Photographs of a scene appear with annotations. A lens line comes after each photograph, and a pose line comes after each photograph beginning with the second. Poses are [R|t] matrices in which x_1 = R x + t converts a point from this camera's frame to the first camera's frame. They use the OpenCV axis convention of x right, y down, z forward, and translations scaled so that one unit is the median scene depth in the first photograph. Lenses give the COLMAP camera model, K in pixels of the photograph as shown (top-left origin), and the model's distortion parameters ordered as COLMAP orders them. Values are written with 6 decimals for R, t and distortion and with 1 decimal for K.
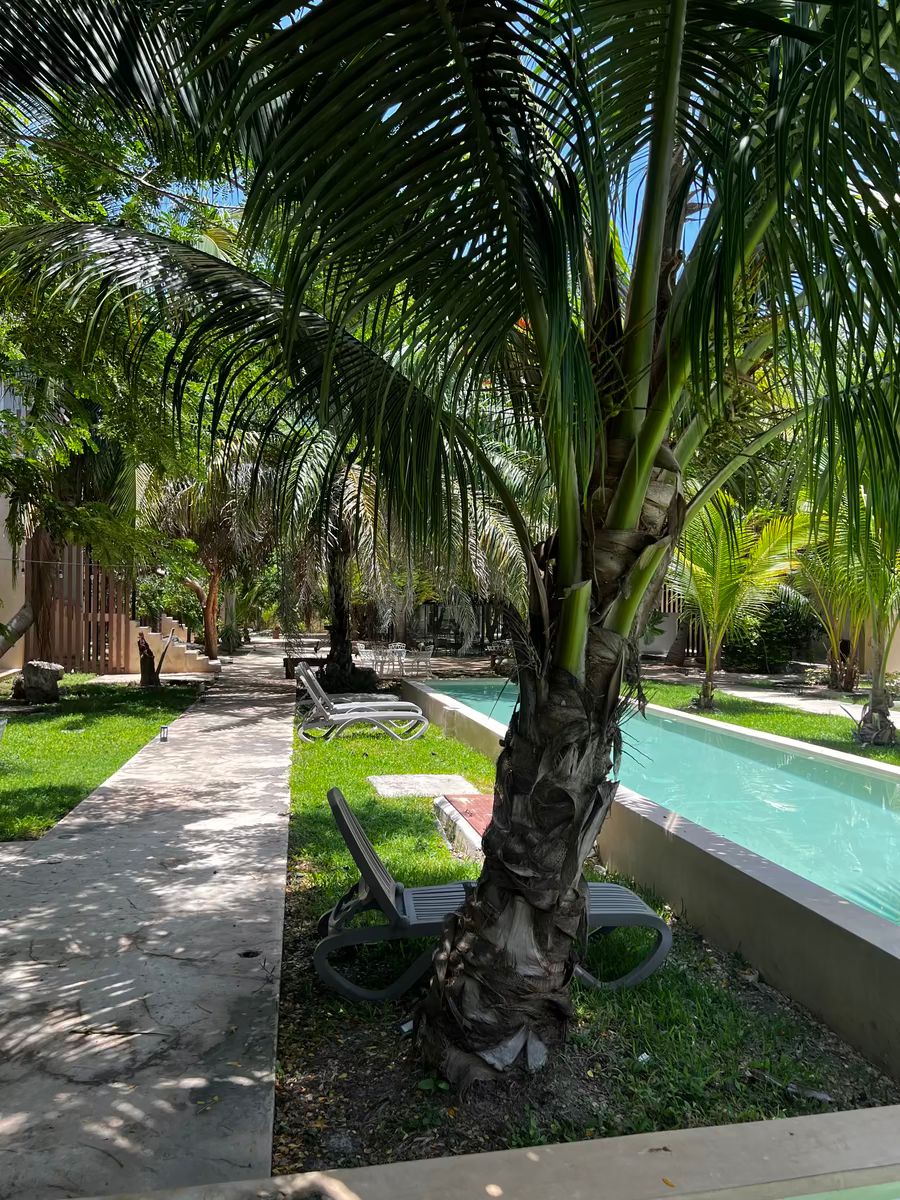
lens RADIAL K [[920.2, 0, 450.0], [0, 920.2, 600.0], [0, 0, 1]] dist [0.148066, -0.322576]
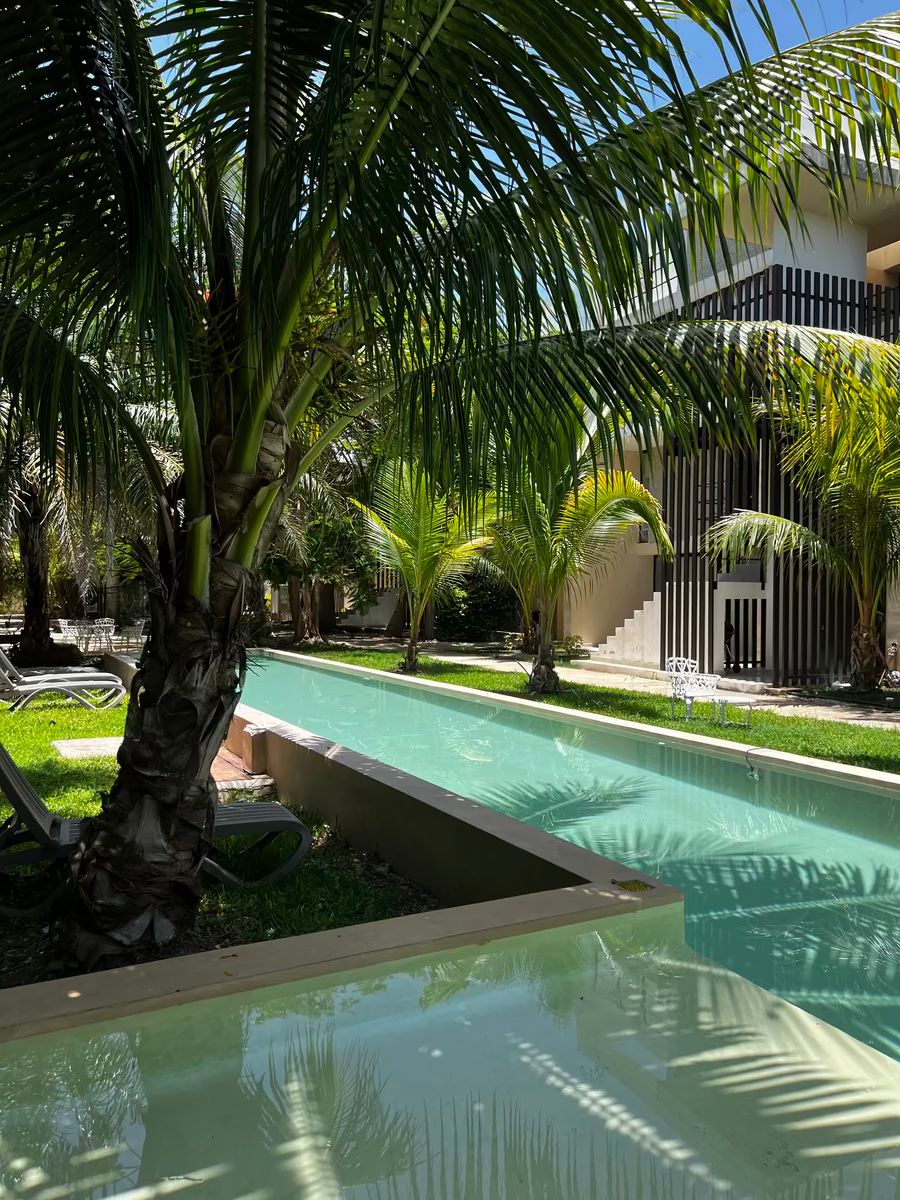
lens RADIAL K [[920.2, 0, 450.0], [0, 920.2, 600.0], [0, 0, 1]] dist [0.148066, -0.322576]
pose [[0.960059, -0.009529, 0.279635, 0.110614], [0.003617, 0.999759, 0.021647, 0.057454], [-0.279774, -0.019771, 0.959862, -0.184590]]
